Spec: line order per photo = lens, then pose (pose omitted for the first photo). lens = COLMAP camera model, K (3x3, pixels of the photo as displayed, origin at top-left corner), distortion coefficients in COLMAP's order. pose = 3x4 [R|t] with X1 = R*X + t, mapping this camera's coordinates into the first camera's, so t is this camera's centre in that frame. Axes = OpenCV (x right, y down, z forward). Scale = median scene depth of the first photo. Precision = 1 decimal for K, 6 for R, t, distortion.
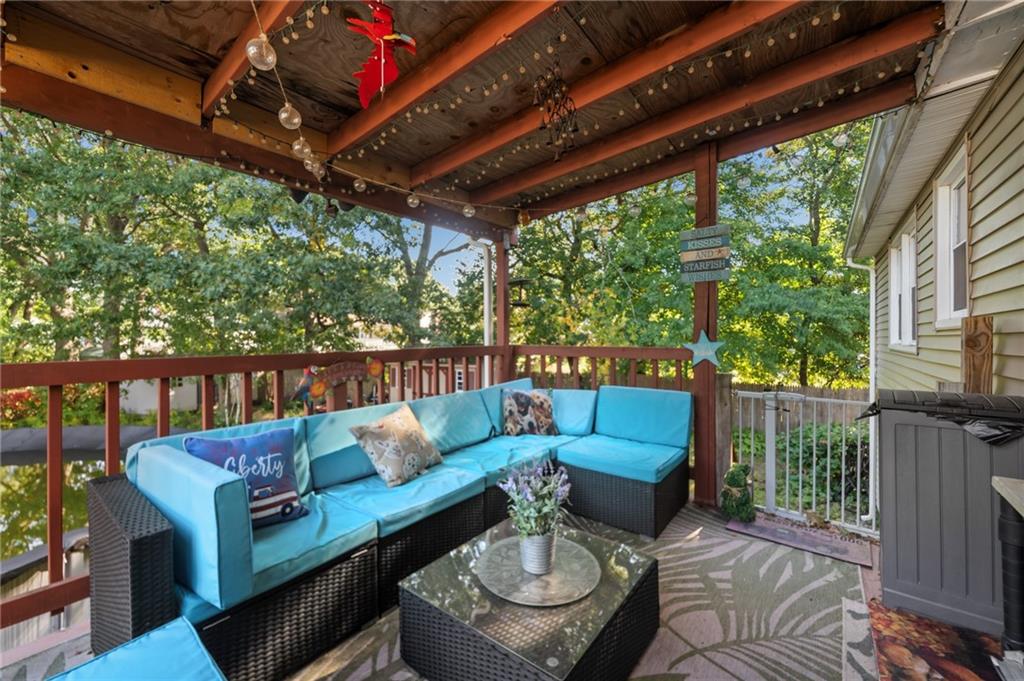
lens RADIAL K [[385.5, 0, 504.6], [0, 385.5, 338.2], [0, 0, 1]] dist [0.000465, -0.000019]
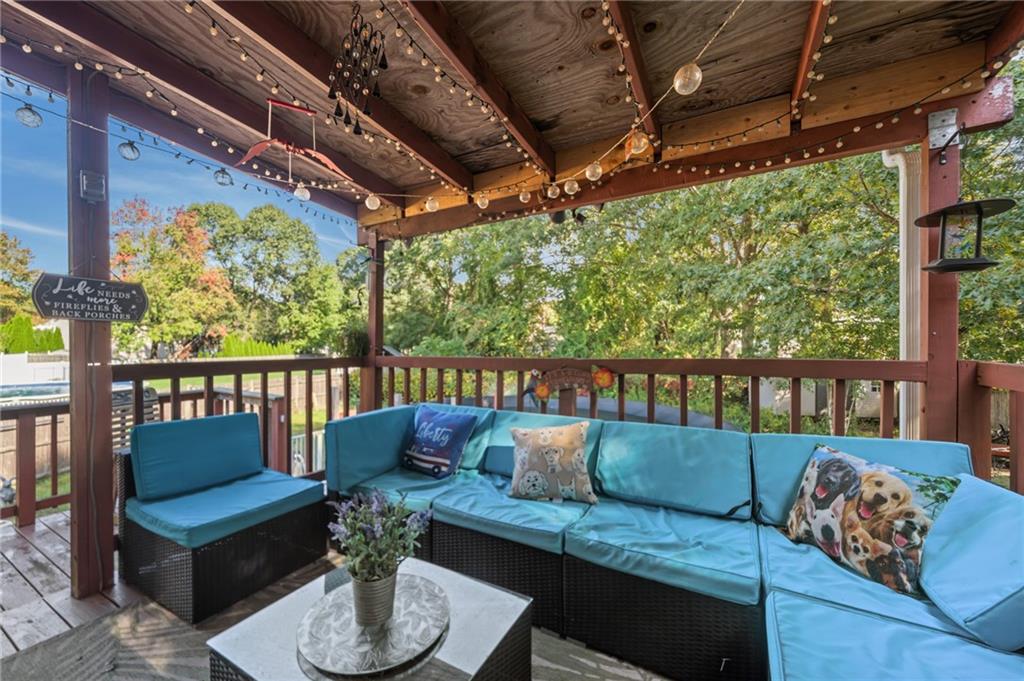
lens RADIAL K [[385.5, 0, 506.8], [0, 385.5, 347.9], [0, 0, 1]] dist [0.000465, -0.000019]
pose [[0.195602, 0.010651, -0.980625, 0.500699], [-0.003728, 0.999942, 0.010118, -0.002233], [0.980676, 0.001677, 0.195631, 0.591910]]
